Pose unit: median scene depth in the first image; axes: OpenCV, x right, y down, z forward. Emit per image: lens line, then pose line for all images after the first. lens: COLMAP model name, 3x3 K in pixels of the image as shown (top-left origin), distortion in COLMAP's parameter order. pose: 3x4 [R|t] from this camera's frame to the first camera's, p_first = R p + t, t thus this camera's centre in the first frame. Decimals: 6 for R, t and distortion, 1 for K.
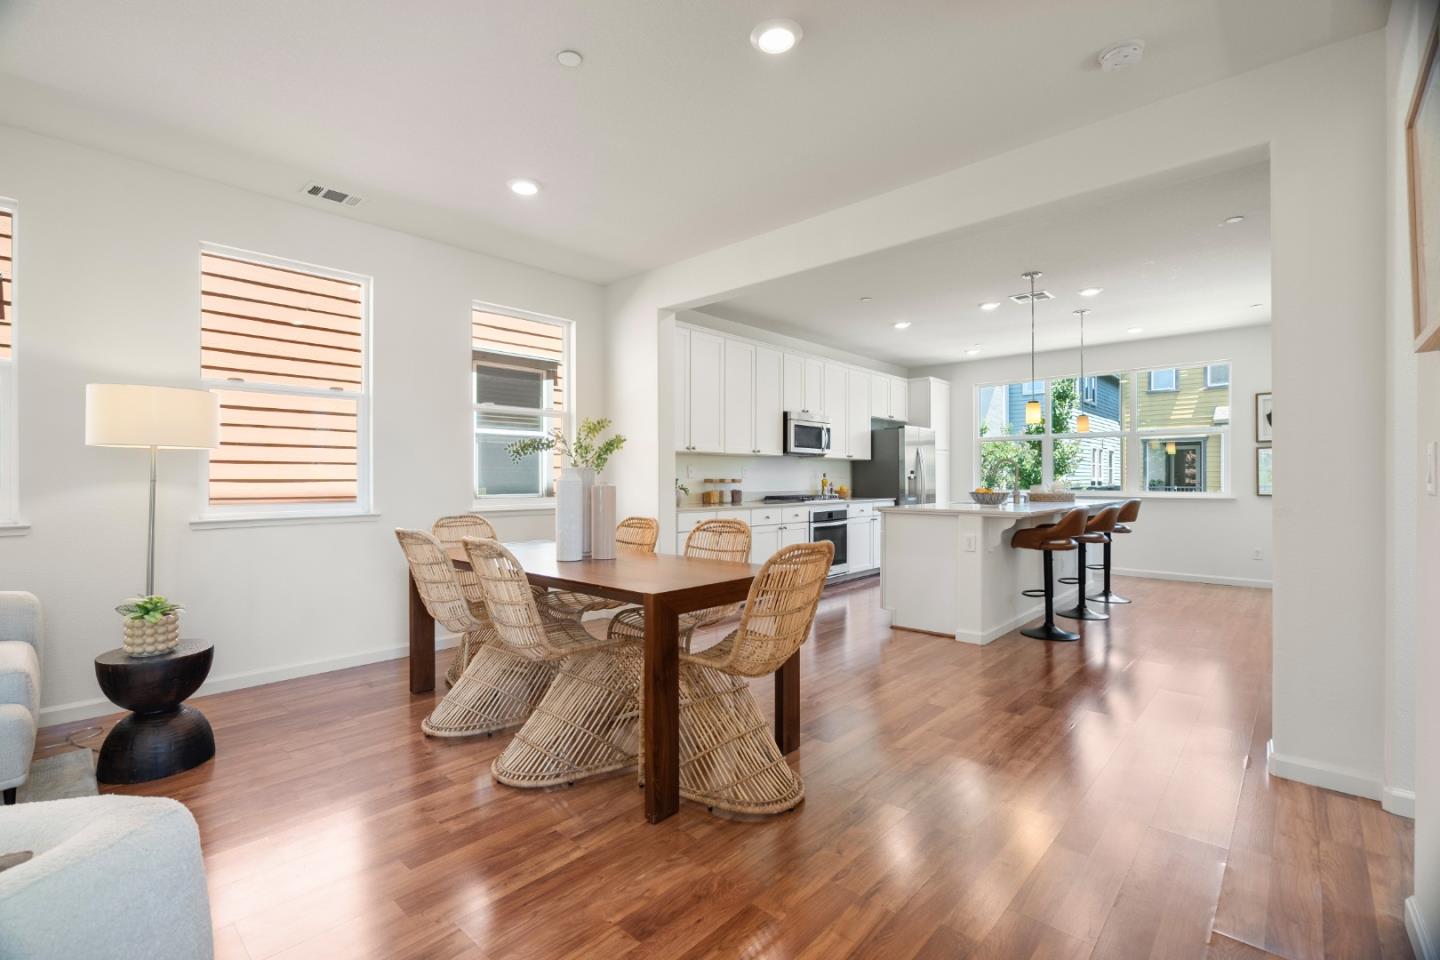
lens RADIAL K [[641.7, 0, 705.3], [0, 641.7, 488.6], [0, 0, 1]] dist [-0.013207, 0.003846]
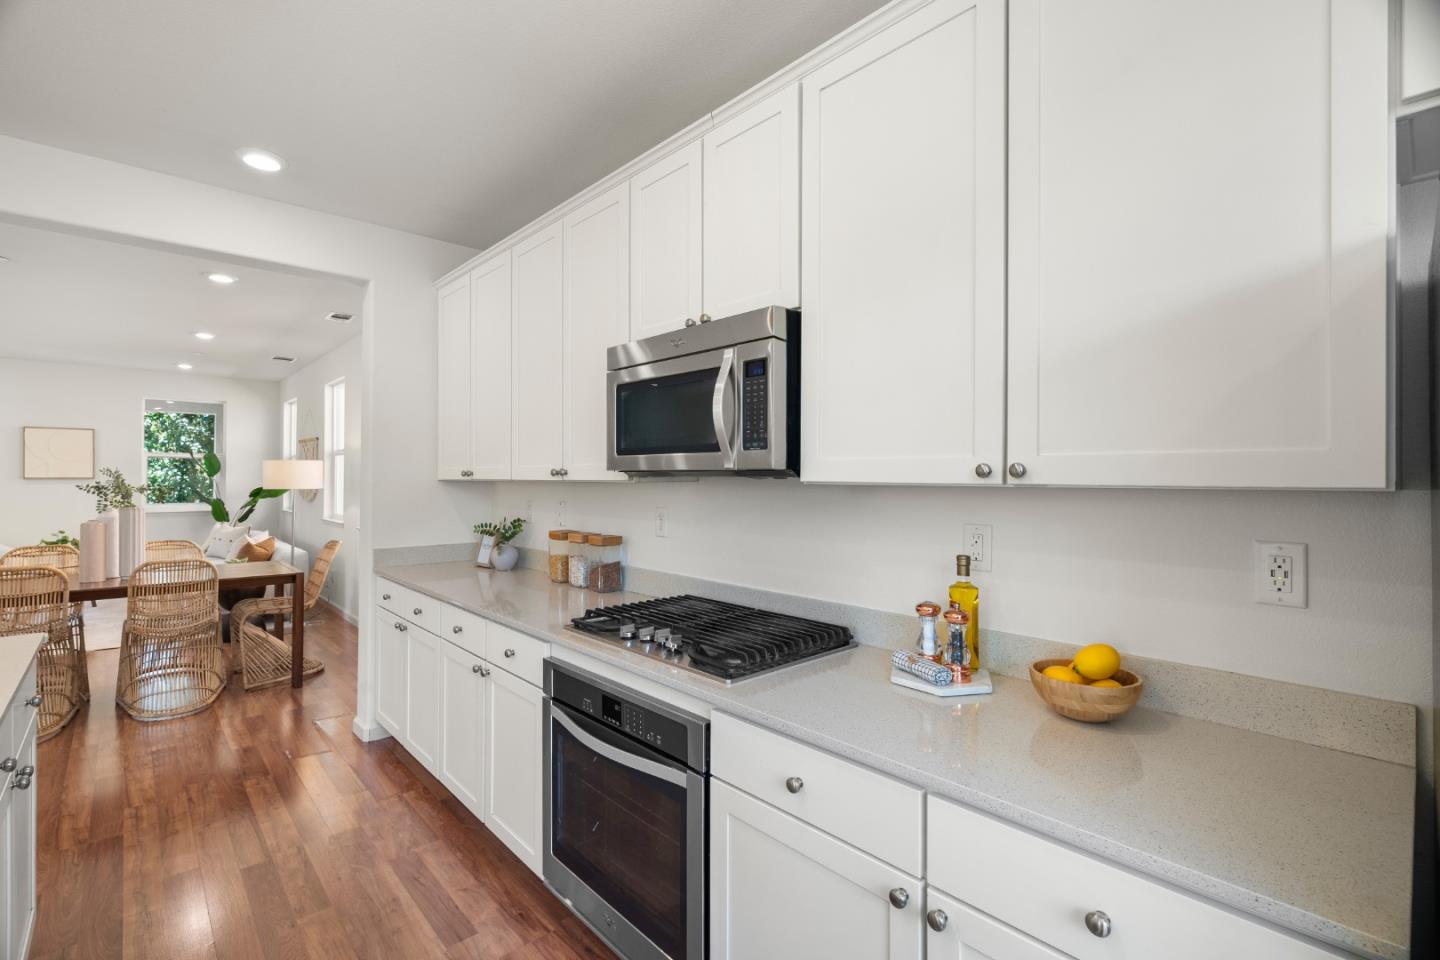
lens RADIAL K [[641.7, 0, 702.8], [0, 641.7, 475.0], [0, 0, 1]] dist [-0.013207, 0.003846]
pose [[-0.087144, -0.002618, -0.996192, 0.459241], [-0.016507, 0.999863, -0.001184, -0.055067], [0.996059, 0.016341, -0.087175, 1.076885]]
